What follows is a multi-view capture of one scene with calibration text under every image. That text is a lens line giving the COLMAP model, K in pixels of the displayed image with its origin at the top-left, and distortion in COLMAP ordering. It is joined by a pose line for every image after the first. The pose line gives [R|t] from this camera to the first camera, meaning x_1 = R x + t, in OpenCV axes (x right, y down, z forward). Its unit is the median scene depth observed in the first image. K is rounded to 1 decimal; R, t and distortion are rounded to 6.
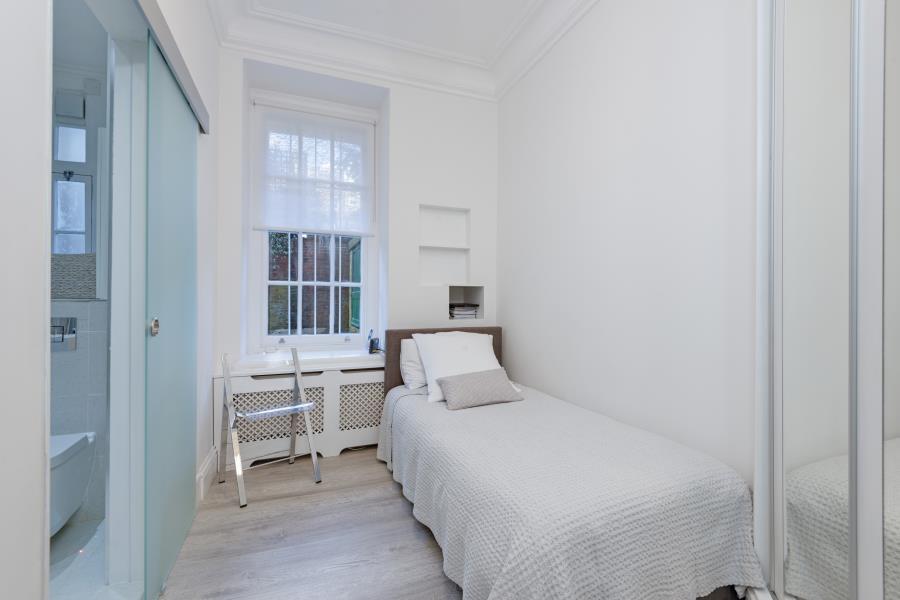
lens RADIAL K [[411.0, 0, 450.6], [0, 411.0, 302.7], [0, 0, 1]] dist [-0.000653, -0.000209]
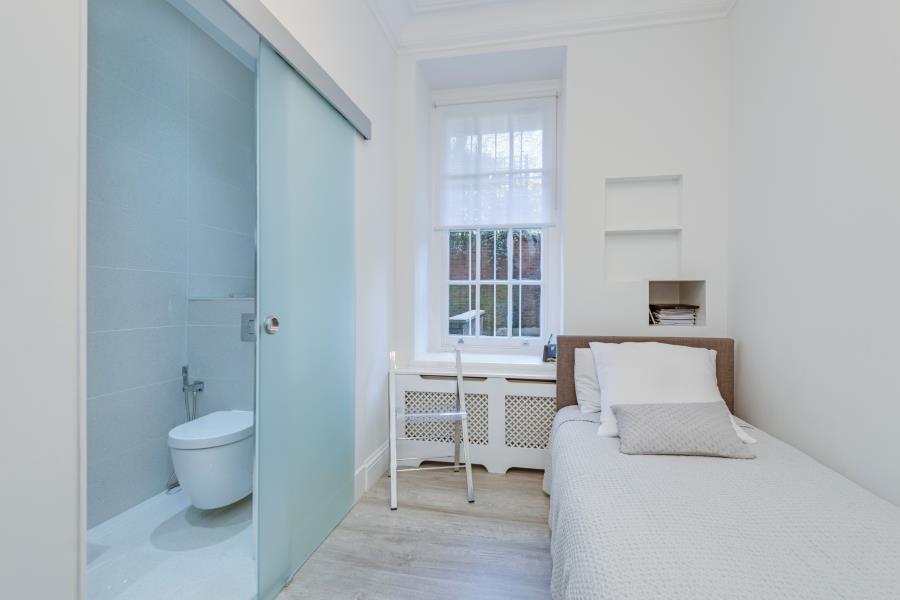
lens RADIAL K [[407.1, 0, 450.0], [0, 407.1, 300.0], [0, 0, 1]] dist [0.028651, -0.000241]
pose [[0.842694, 0.001247, -0.538391, 0.105342], [-0.004375, 0.999980, -0.004532, -0.001163], [0.538375, 0.006174, 0.842683, 0.184274]]
